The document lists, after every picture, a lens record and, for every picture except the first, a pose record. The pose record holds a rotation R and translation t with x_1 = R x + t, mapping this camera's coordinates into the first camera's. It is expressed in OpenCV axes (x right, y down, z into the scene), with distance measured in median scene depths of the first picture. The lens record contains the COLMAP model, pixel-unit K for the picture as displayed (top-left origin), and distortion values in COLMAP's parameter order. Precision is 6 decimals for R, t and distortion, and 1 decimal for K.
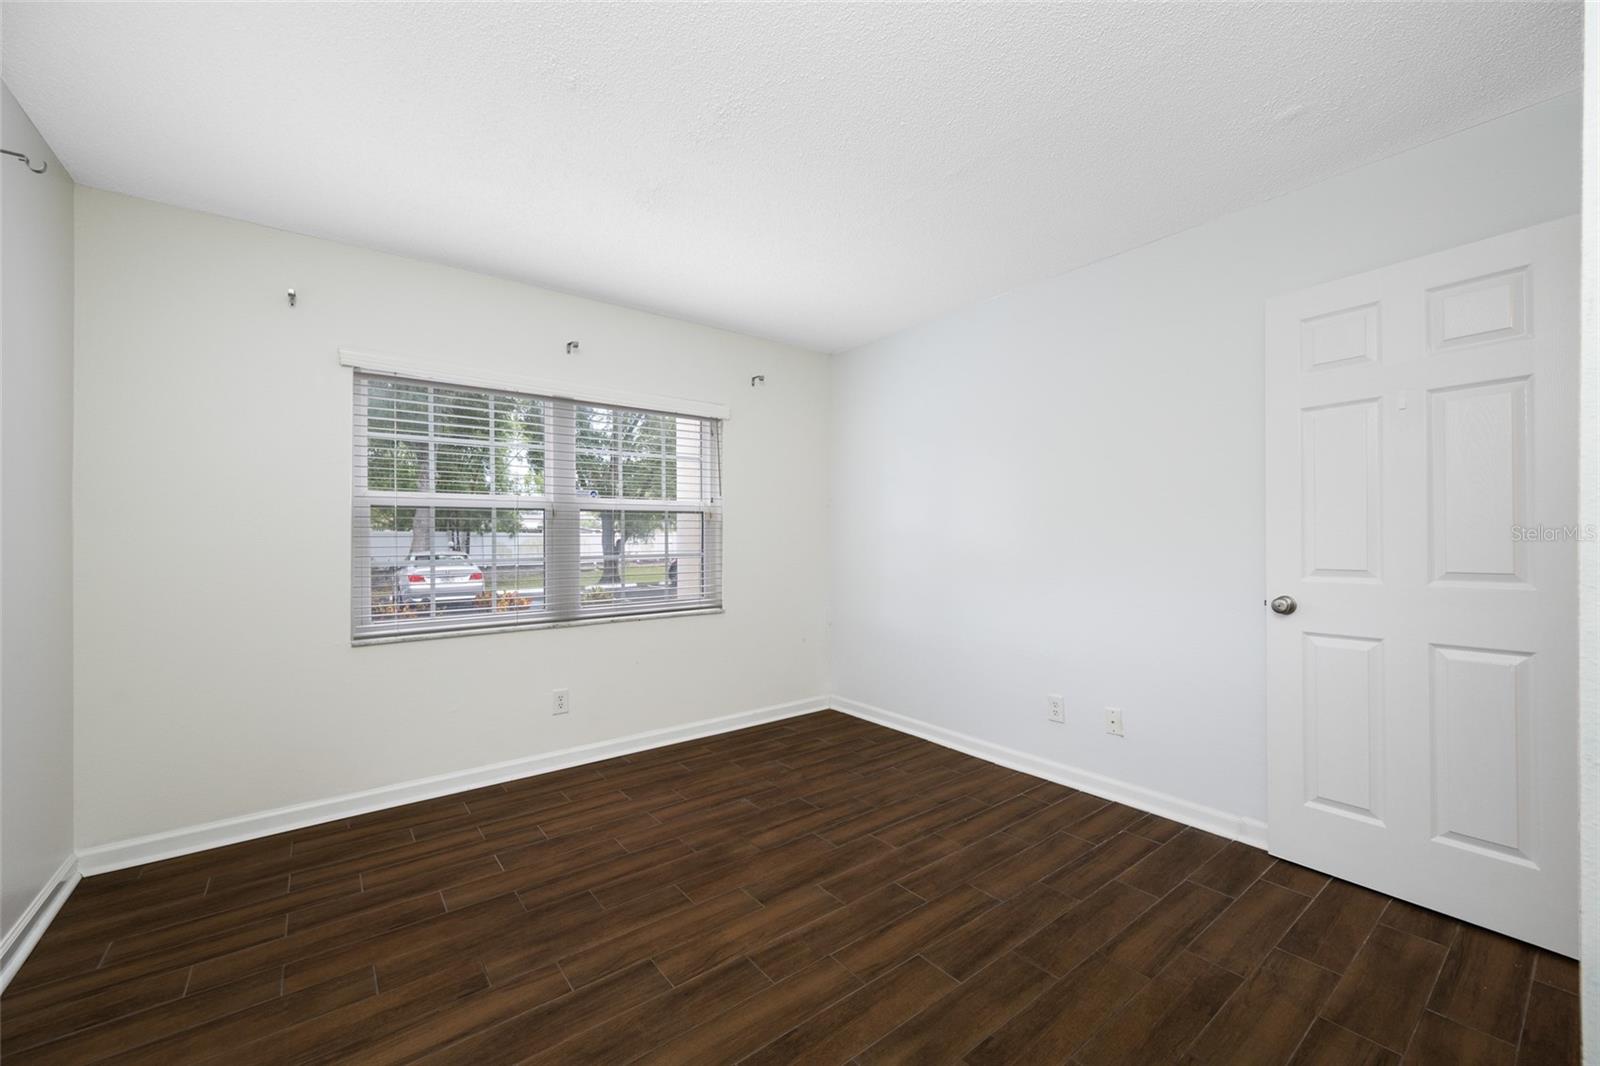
lens RADIAL K [[632.8, 0, 805.6], [0, 632.8, 525.0], [0, 0, 1]] dist [-0.000960, 0.000953]
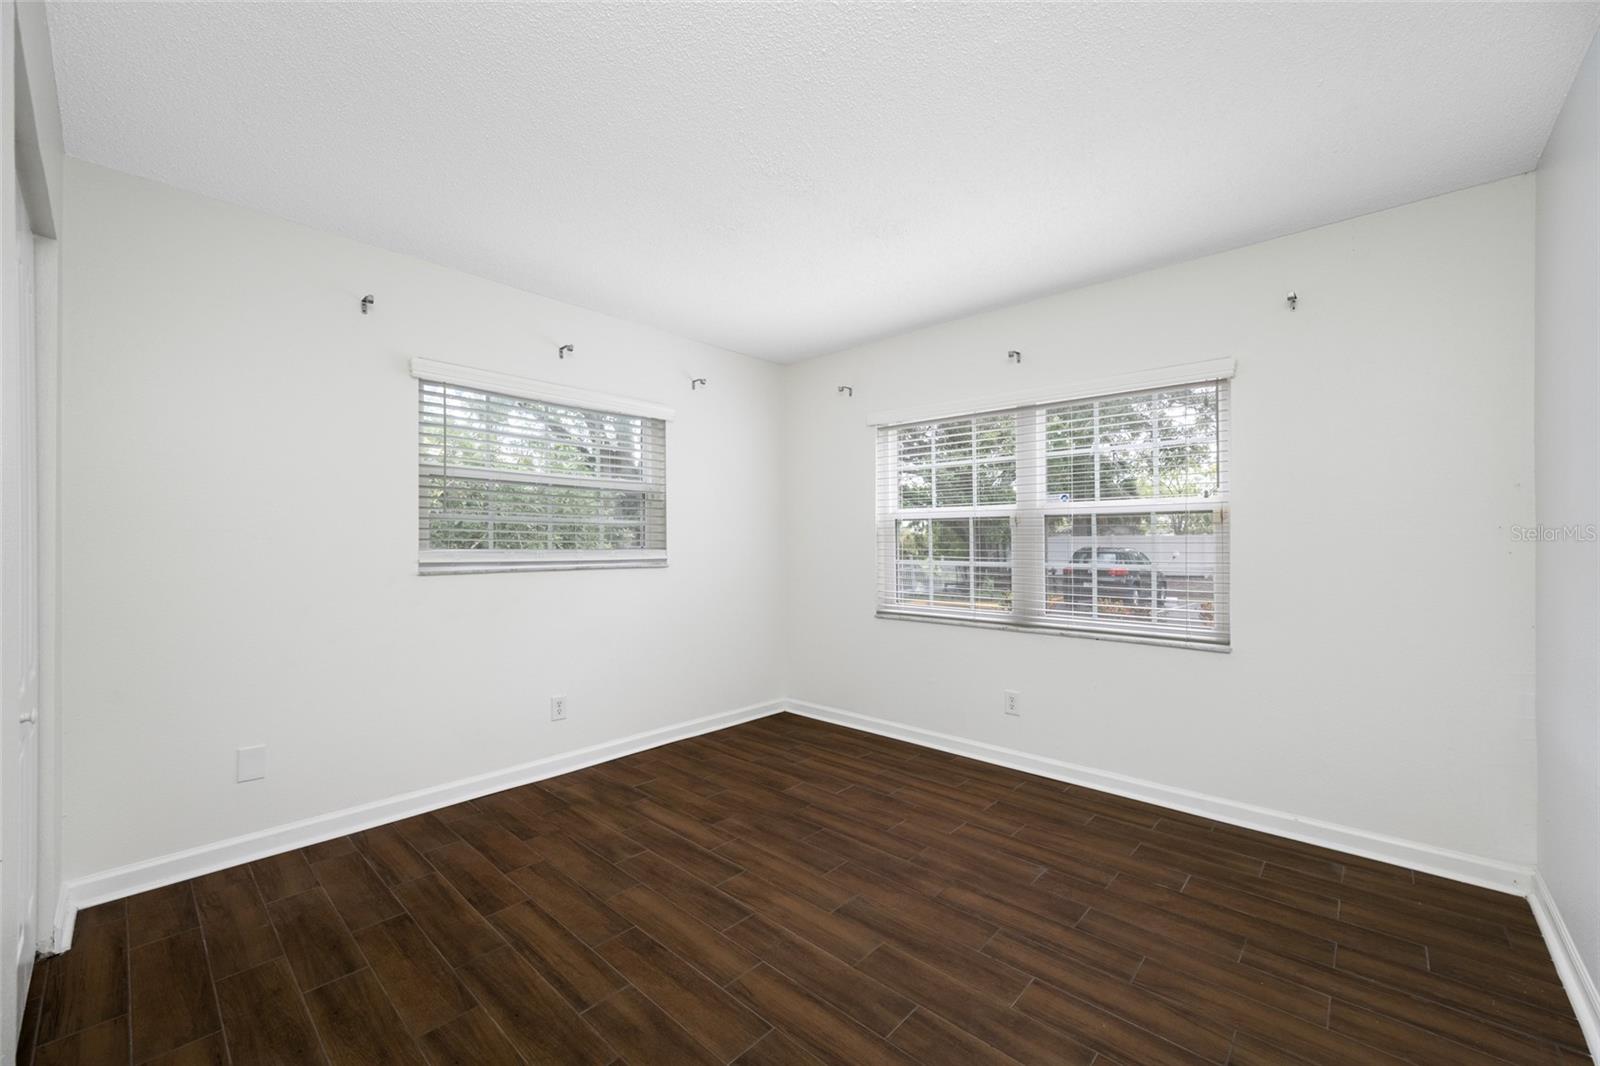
lens RADIAL K [[632.8, 0, 806.4], [0, 632.8, 535.1], [0, 0, 1]] dist [-0.000960, 0.000953]
pose [[0.168516, -0.005331, -0.985684, 0.723218], [0.013944, 0.999898, -0.003023, 0.004982], [0.985600, -0.013235, 0.168573, 0.629041]]
